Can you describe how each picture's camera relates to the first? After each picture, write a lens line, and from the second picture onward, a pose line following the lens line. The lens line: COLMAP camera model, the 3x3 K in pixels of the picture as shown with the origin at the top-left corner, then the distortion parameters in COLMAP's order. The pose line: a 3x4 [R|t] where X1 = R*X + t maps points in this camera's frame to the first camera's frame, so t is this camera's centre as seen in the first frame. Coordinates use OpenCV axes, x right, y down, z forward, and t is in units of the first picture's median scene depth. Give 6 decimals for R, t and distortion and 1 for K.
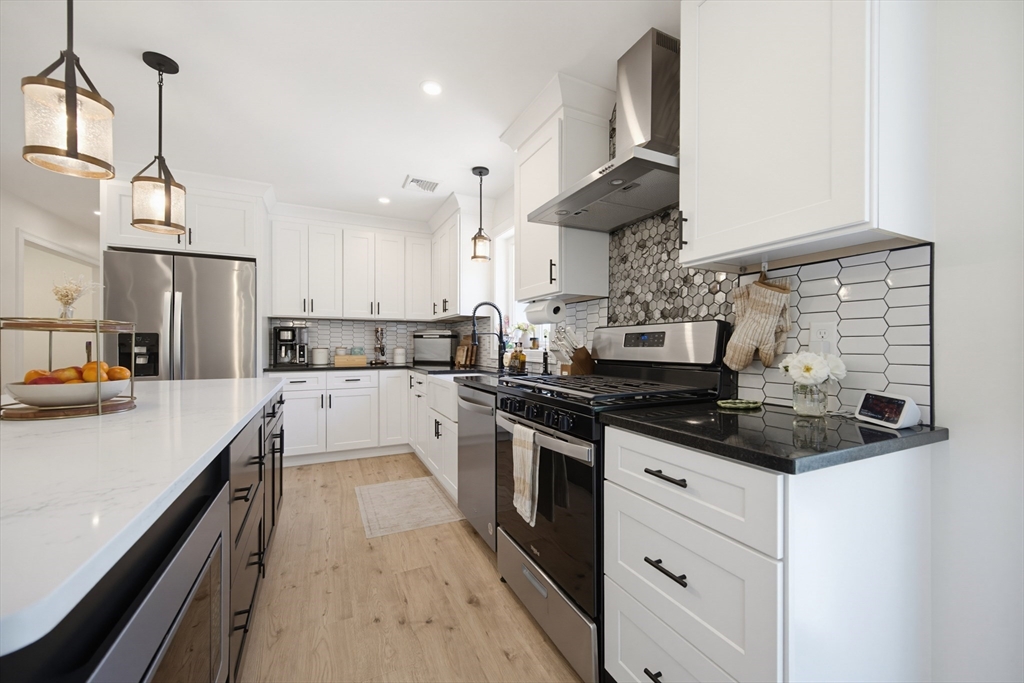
lens RADIAL K [[400.9, 0, 516.0], [0, 400.9, 346.2], [0, 0, 1]] dist [0.003846, 0.000042]
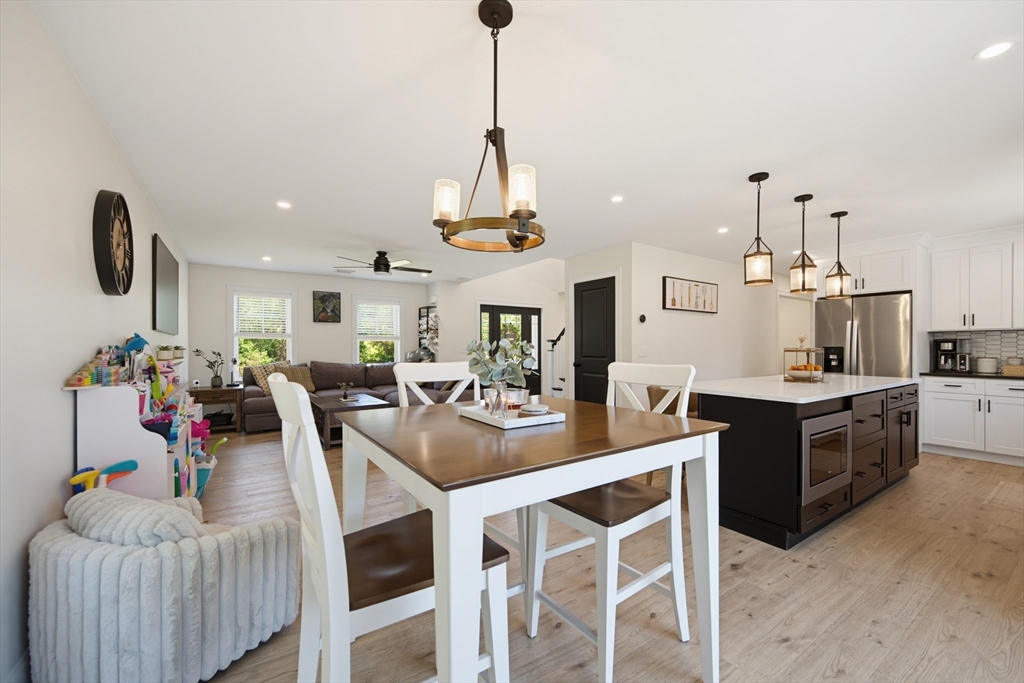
lens RADIAL K [[407.3, 0, 528.5], [0, 407.3, 347.5], [0, 0, 1]] dist [0.000593, -0.000122]
pose [[0.152086, -0.001775, -0.988366, 0.794125], [-0.001592, 0.999997, -0.002041, -0.034936], [0.988366, 0.001883, 0.152083, -0.744855]]
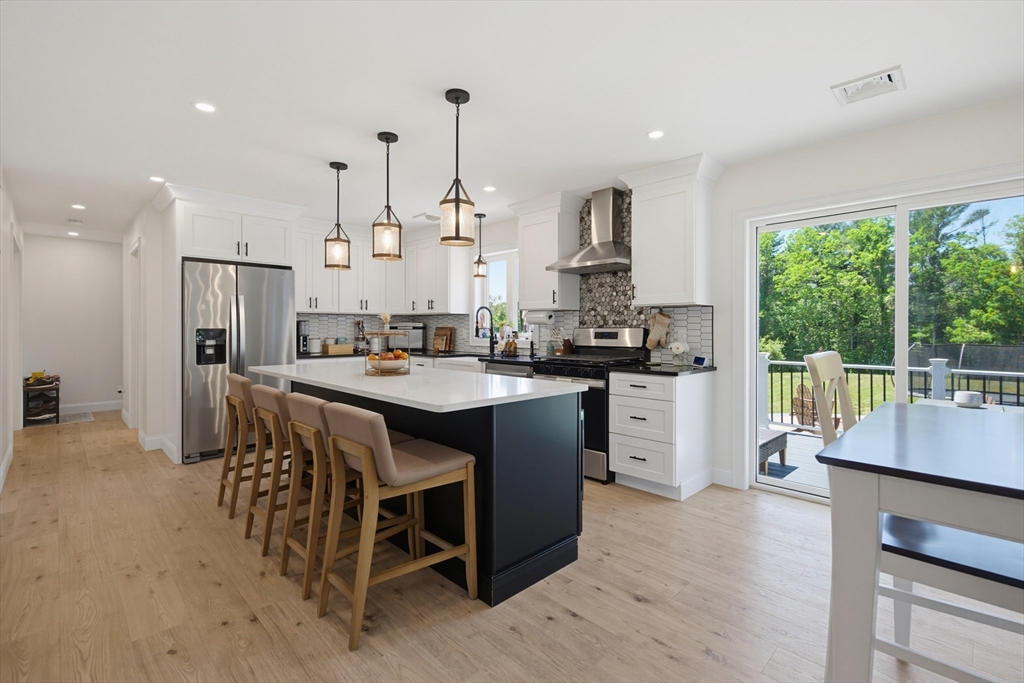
lens RADIAL K [[469.3, 0, 512.3], [0, 469.3, 330.1], [0, 0, 1]] dist [-0.000198, 0.000120]
pose [[0.948472, -0.003085, 0.316845, -0.734858], [0.002470, 0.999994, 0.002345, -0.042200], [-0.316850, -0.001442, 0.948474, -0.907993]]
